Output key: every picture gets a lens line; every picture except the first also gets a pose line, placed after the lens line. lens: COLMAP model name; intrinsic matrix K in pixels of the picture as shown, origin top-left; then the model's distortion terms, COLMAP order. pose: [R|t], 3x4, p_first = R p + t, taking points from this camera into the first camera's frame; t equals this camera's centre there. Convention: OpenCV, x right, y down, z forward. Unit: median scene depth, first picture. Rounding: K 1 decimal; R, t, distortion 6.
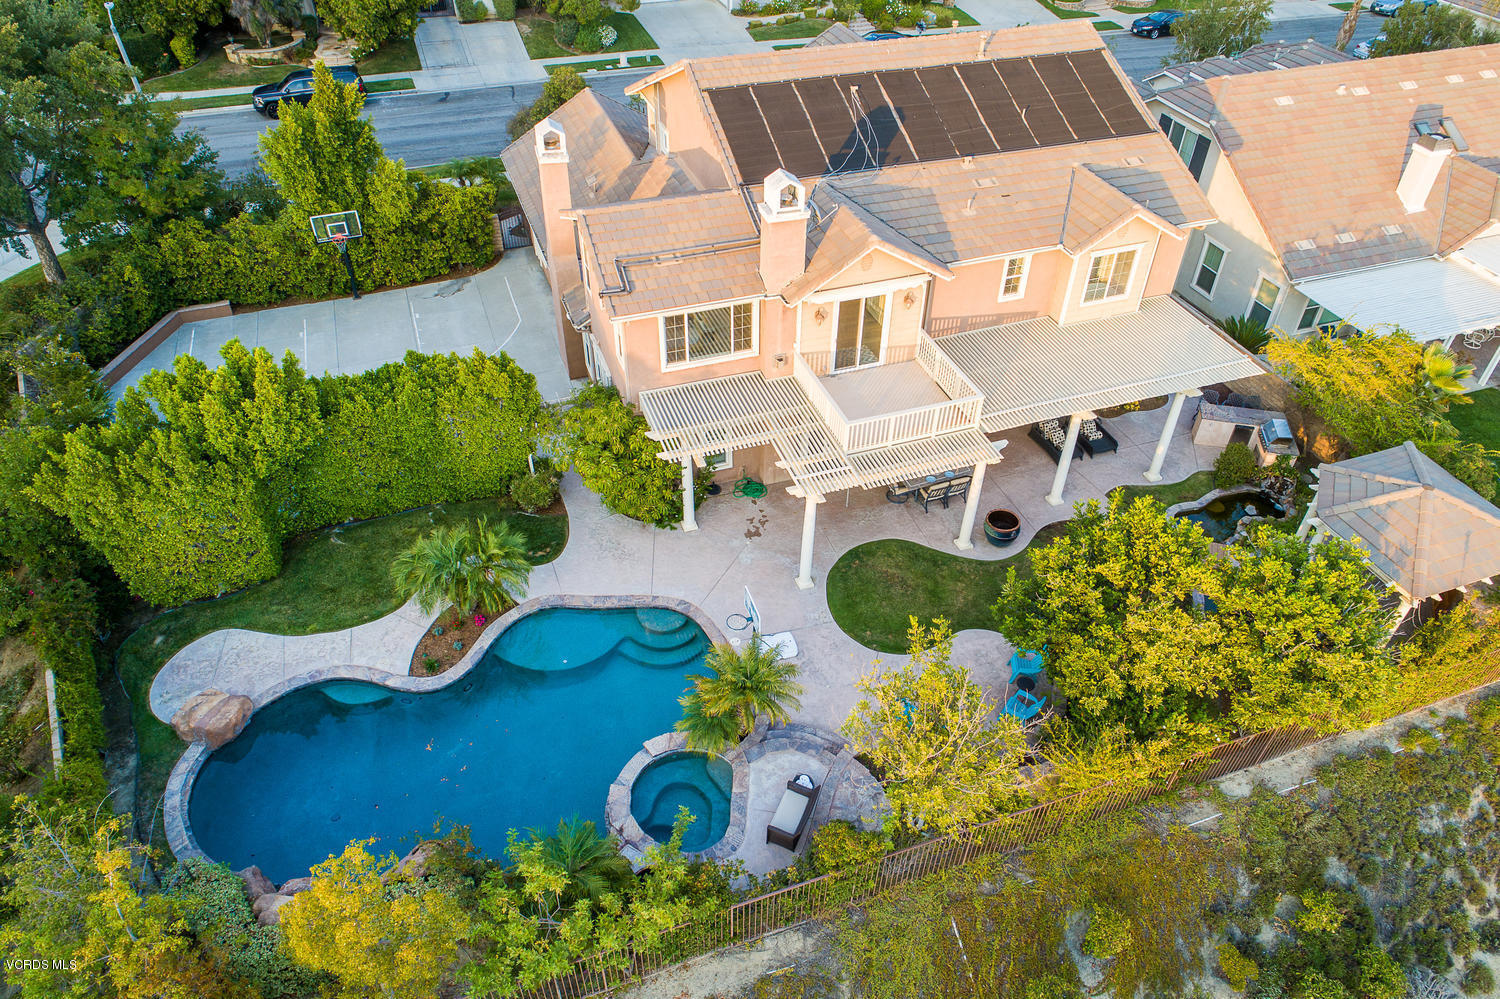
lens RADIAL K [[1005.1, 0, 756.0], [0, 1005.1, 498.8], [0, 0, 1]] dist [-0.004540, 0.001073]
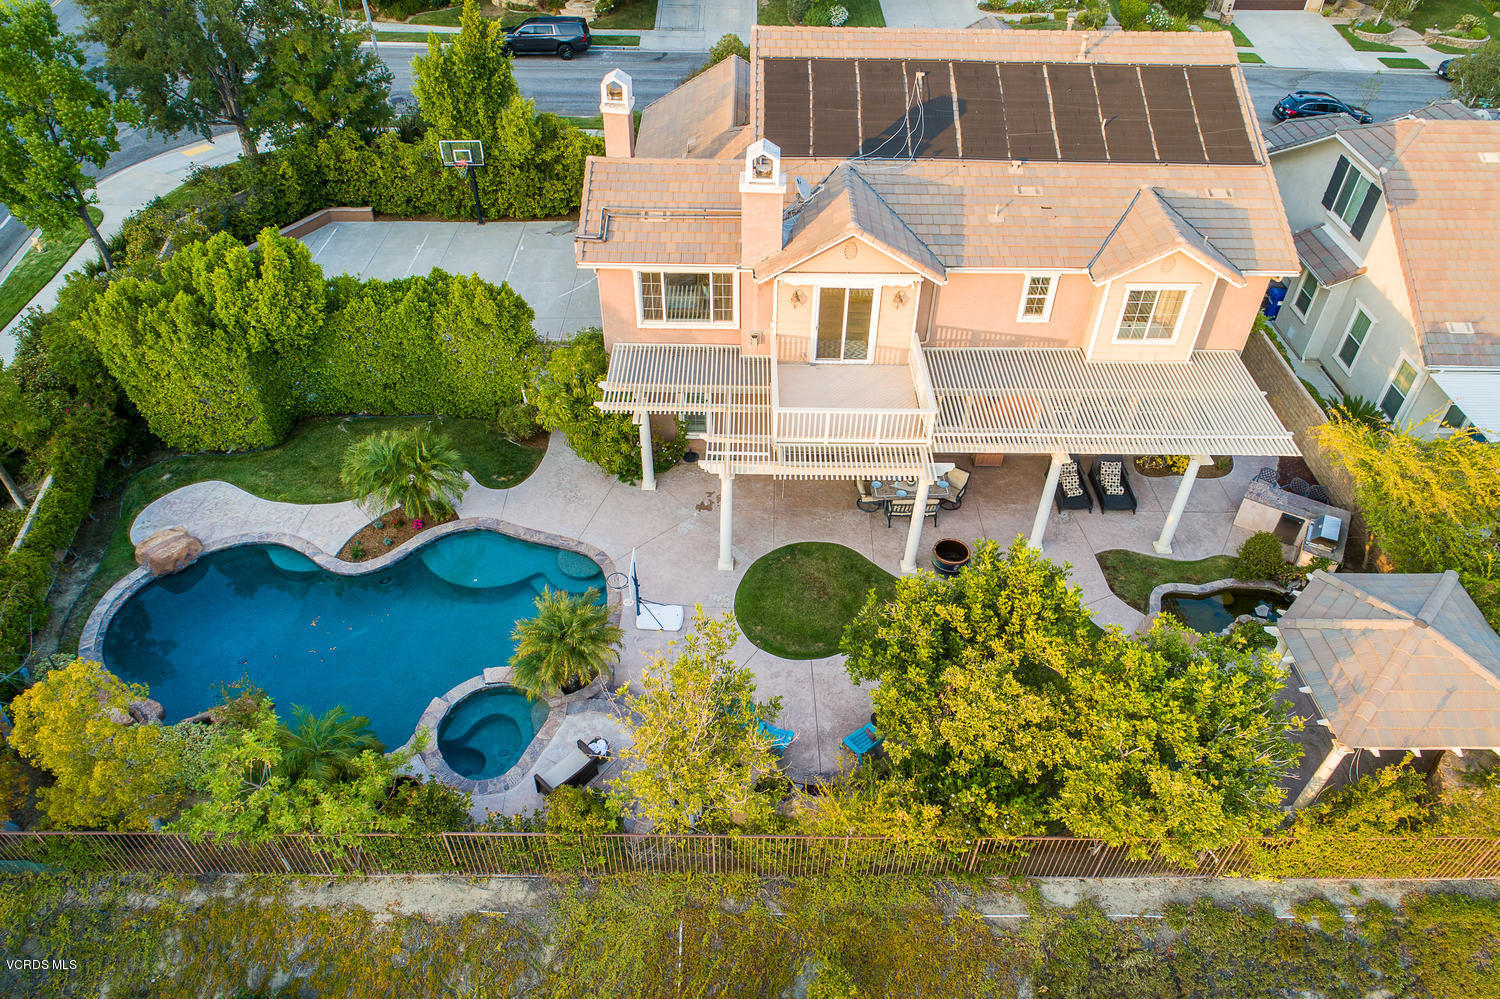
lens RADIAL K [[1005.1, 0, 756.0], [0, 1005.1, 498.8], [0, 0, 1]] dist [-0.004540, 0.001073]
pose [[0.942716, 0.219089, -0.251568, 0.294297], [-0.218184, 0.975388, 0.031847, -0.015721], [0.252354, 0.024866, 0.967315, 0.058346]]
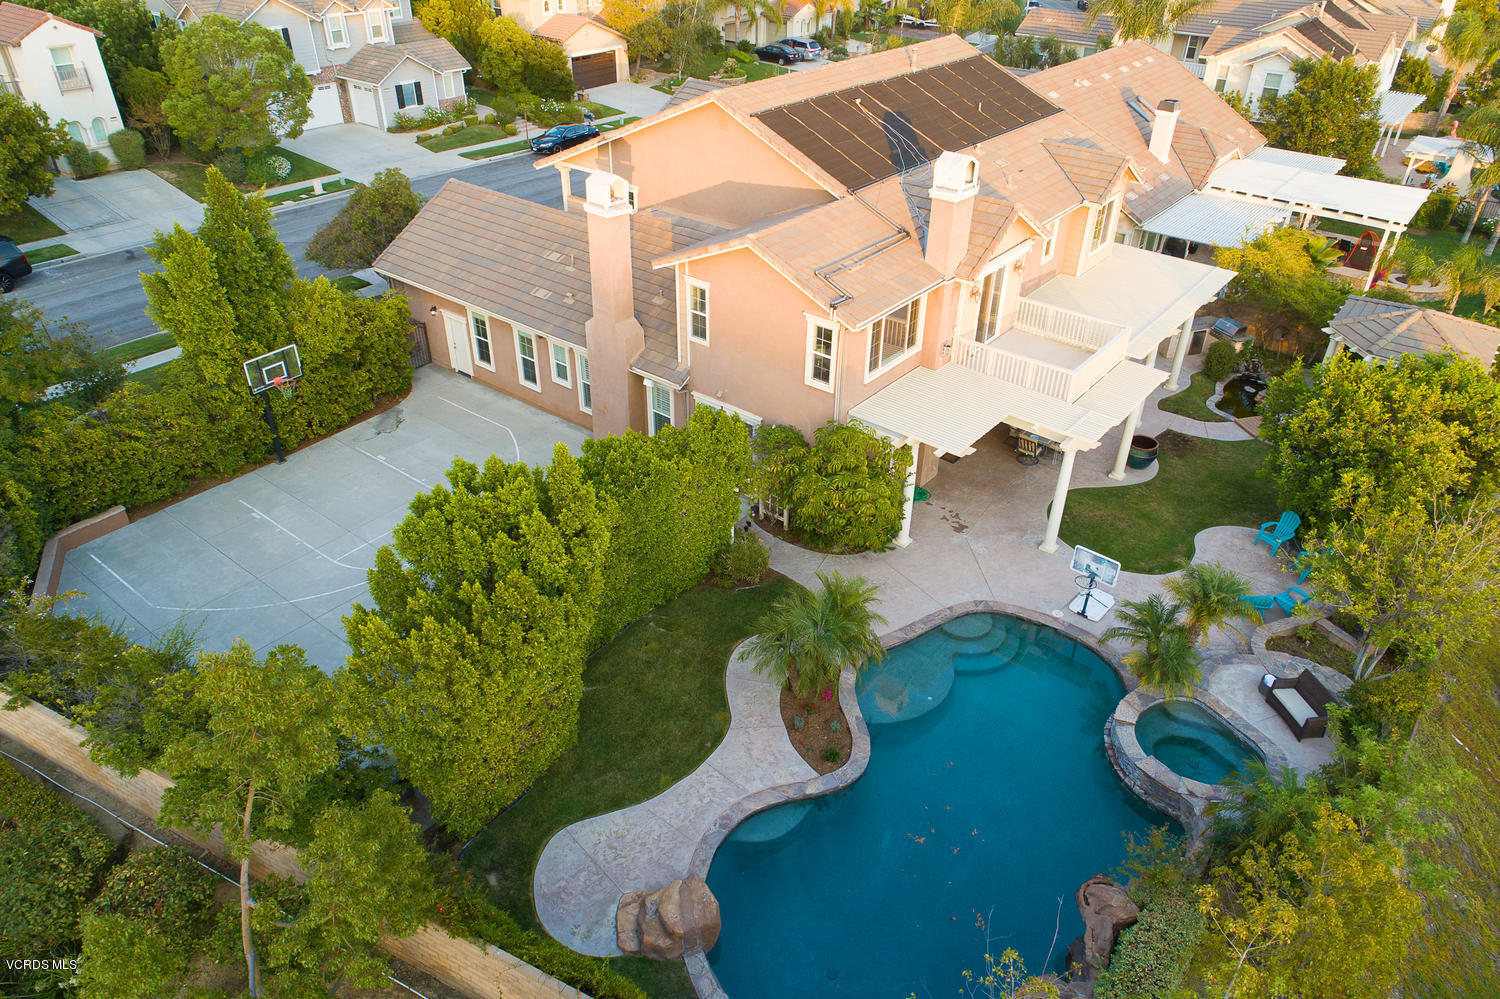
lens RADIAL K [[1005.1, 0, 756.0], [0, 1005.1, 498.8], [0, 0, 1]] dist [-0.004540, 0.001073]
pose [[0.848923, -0.289064, 0.442461, -0.600830], [0.339737, 0.939757, -0.037880, -0.021913], [-0.404856, 0.182477, 0.895988, 0.203503]]
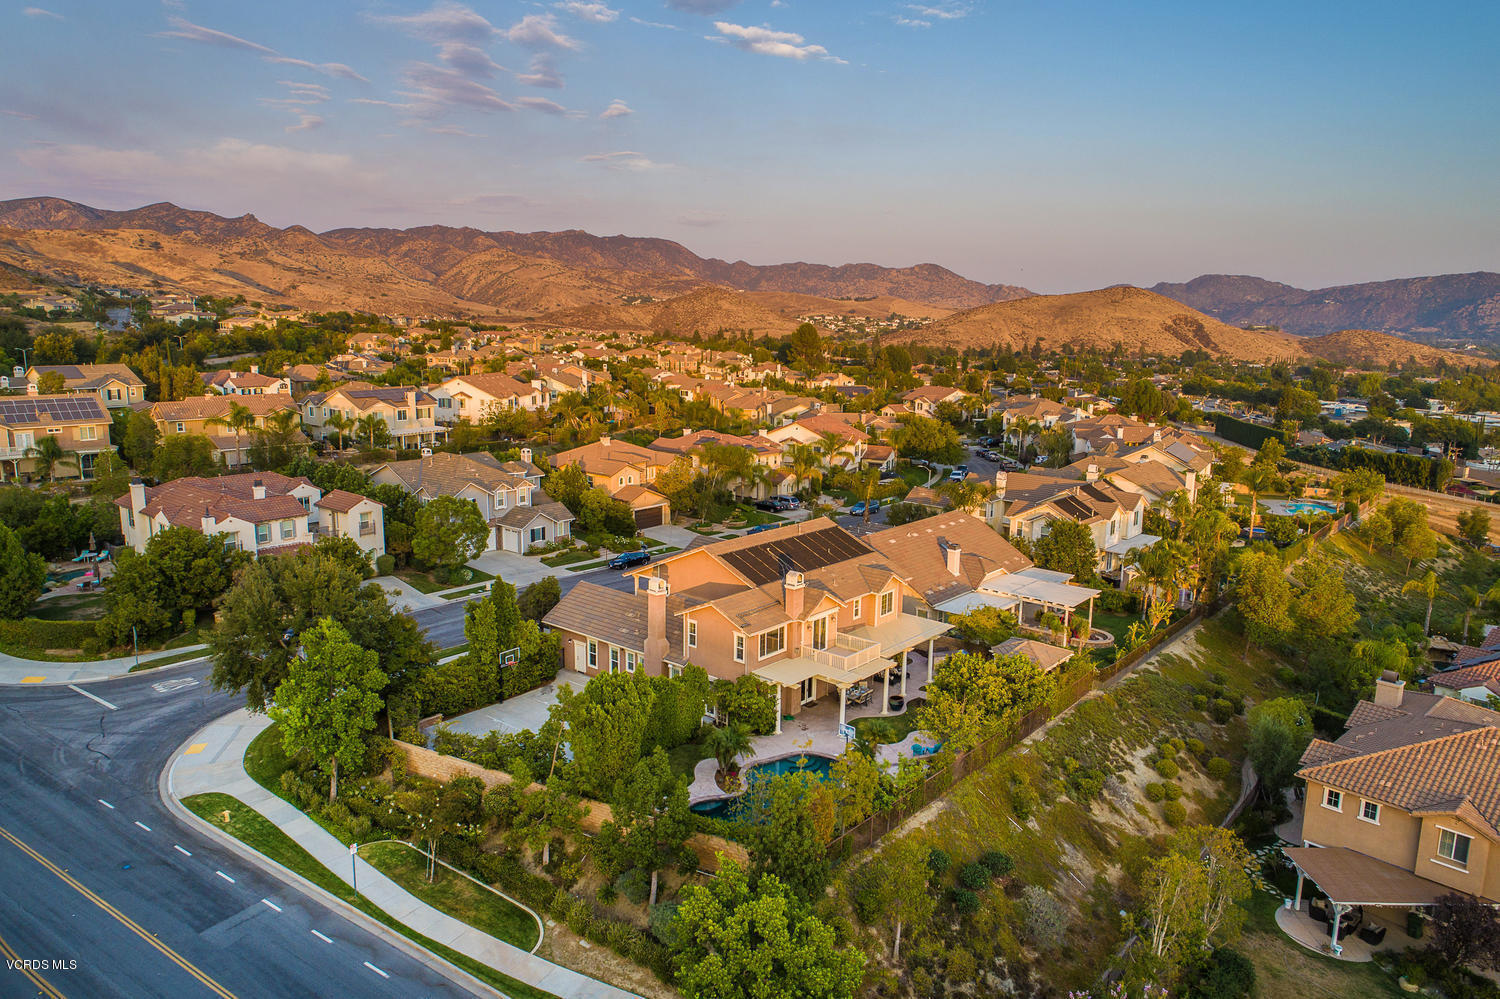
lens RADIAL K [[1005.1, 0, 756.0], [0, 1005.1, 498.8], [0, 0, 1]] dist [-0.004540, 0.001073]
pose [[0.866078, -0.091947, 0.491380, -1.140035], [0.323293, 0.852745, -0.410252, 0.476791], [-0.381301, 0.514170, 0.768270, -0.914022]]
